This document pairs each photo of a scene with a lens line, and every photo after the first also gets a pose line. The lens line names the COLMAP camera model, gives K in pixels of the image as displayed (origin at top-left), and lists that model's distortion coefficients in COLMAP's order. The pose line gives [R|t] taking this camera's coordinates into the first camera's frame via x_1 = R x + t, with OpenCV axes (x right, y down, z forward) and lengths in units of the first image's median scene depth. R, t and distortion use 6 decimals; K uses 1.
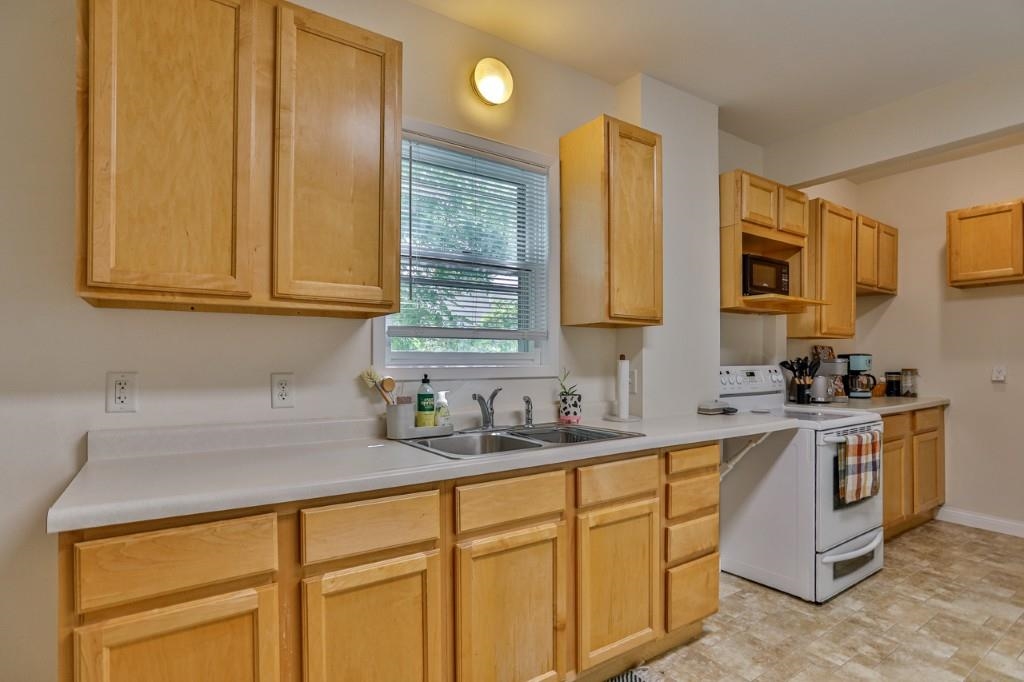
lens RADIAL K [[525.7, 0, 509.6], [0, 525.7, 359.6], [0, 0, 1]] dist [-0.047564, 0.025154]
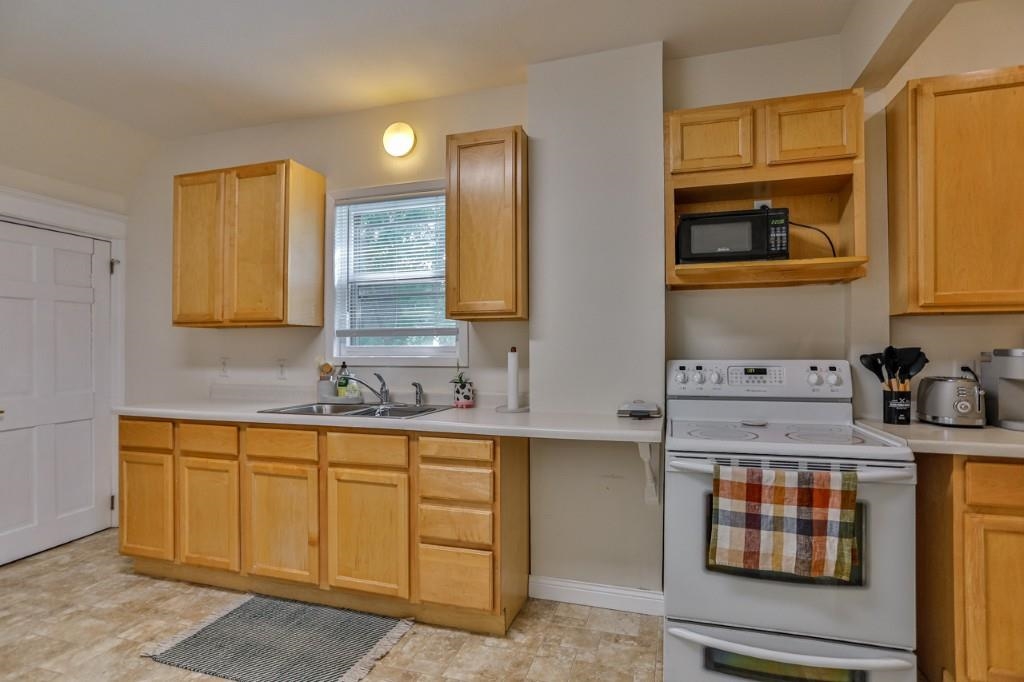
lens RADIAL K [[525.7, 0, 534.5], [0, 525.7, 340.9], [0, 0, 1]] dist [-0.047564, 0.025154]
pose [[0.628956, -0.013267, -0.777327, 1.024445], [0.003615, 0.999893, -0.014141, -0.006889], [0.777432, 0.006084, 0.628937, 0.379029]]
